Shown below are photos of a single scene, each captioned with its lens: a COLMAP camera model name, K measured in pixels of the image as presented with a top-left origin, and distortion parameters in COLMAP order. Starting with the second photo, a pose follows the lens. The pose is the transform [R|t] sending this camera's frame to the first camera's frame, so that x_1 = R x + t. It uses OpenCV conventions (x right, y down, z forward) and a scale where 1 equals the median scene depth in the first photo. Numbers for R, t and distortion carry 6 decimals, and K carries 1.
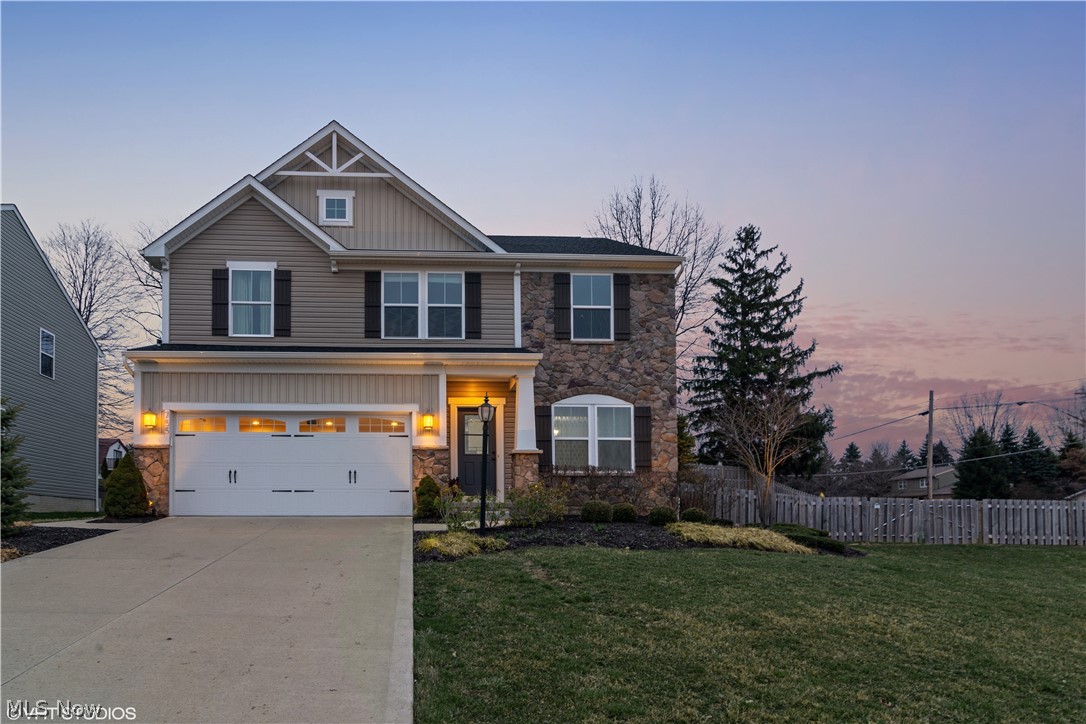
lens RADIAL K [[649.7, 0, 489.9], [0, 649.7, 361.1], [0, 0, 1]] dist [-0.004569, -0.003371]
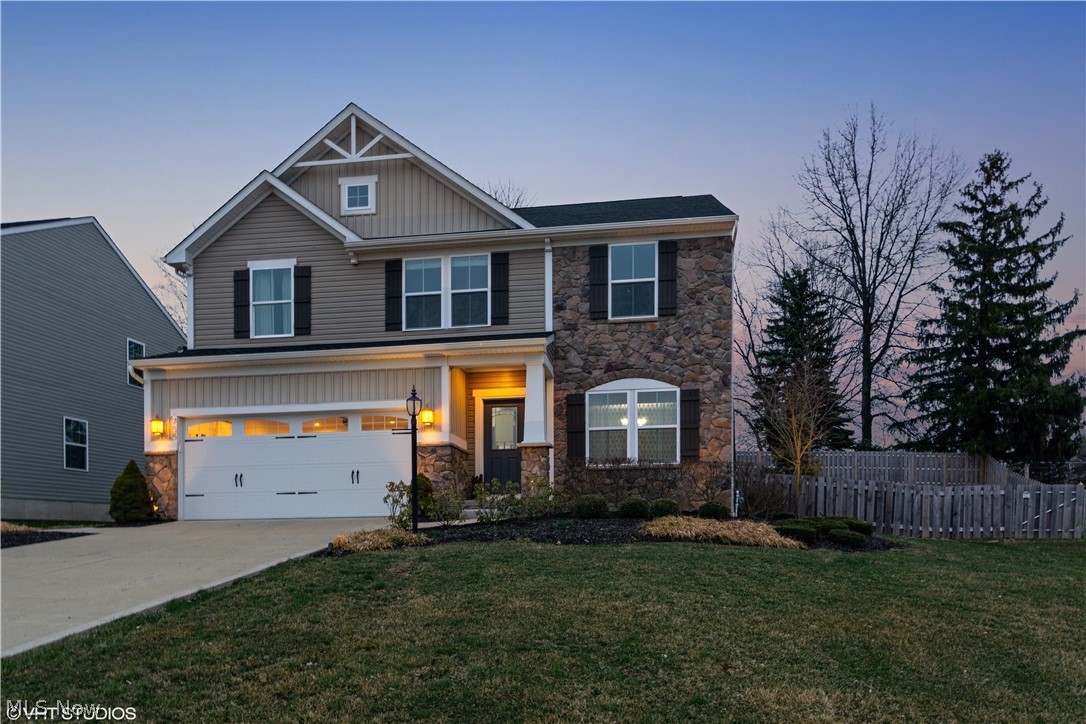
lens RADIAL K [[746.0, 0, 546.0], [0, 746.0, 363.1], [0, 0, 1]] dist [-0.007838, 0.000726]
pose [[0.984313, -0.054181, -0.167908, 0.211602], [0.058366, 0.998093, 0.020090, 0.002375], [0.166499, -0.029575, 0.985598, -0.034675]]
